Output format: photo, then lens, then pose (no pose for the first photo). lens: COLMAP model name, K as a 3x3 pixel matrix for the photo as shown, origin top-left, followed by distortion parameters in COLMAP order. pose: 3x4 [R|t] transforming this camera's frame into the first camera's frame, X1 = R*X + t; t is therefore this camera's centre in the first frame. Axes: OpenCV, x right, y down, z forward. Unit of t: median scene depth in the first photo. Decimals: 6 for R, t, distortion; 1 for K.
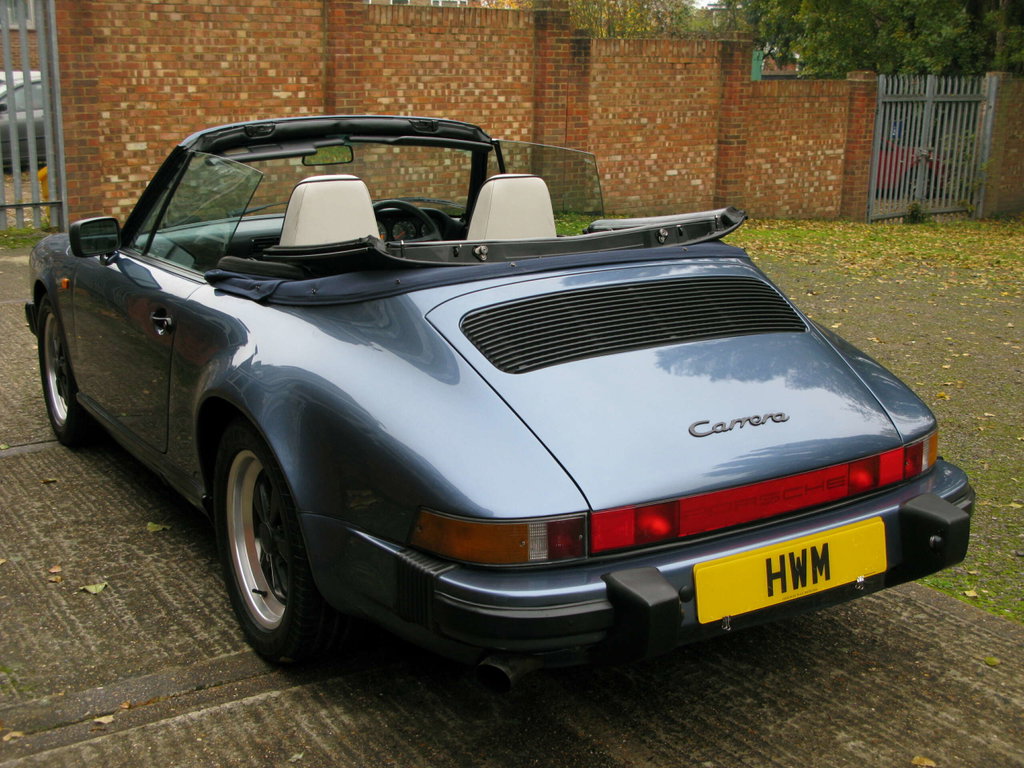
lens RADIAL K [[1324.4, 0, 517.3], [0, 1324.4, 381.1], [0, 0, 1]] dist [-0.063643, 0.000000]
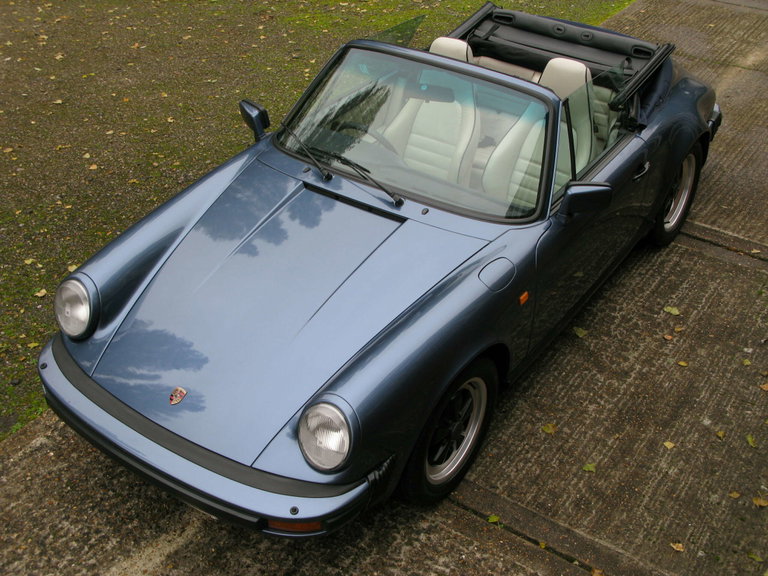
lens RADIAL K [[993.3, 0, 384.3], [0, 993.3, 288.7], [0, 0, 1]] dist [-0.063643, 0.000000]
pose [[-0.409189, -0.529050, 0.743418, -1.430823], [0.194644, 0.745385, 0.637585, -0.995572], [-0.891447, 0.405594, -0.202027, 2.012204]]
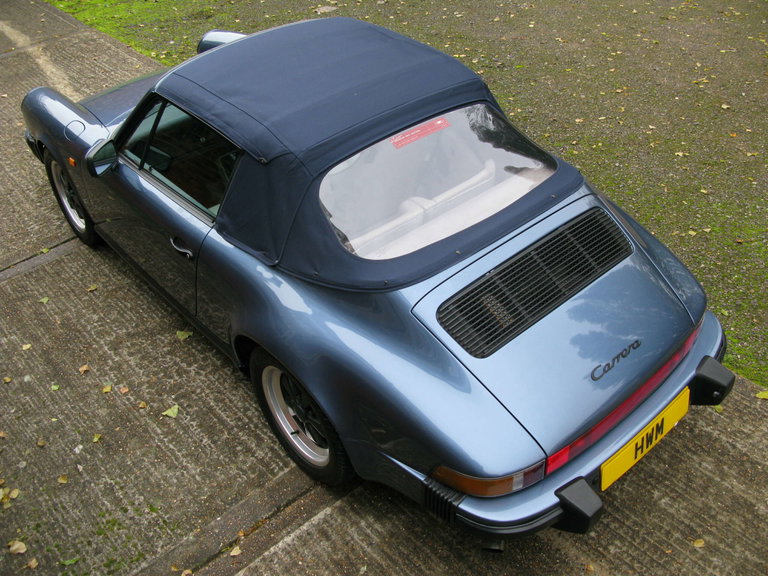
lens RADIAL K [[787.4, 0, 385.2], [0, 787.4, 289.4], [0, 0, 1]] dist [-0.132739, 0.000000]
pose [[0.985041, -0.134246, 0.108041, -0.187880], [0.076011, 0.901174, 0.426741, -0.444428], [-0.154652, -0.412145, 0.897897, 0.226735]]
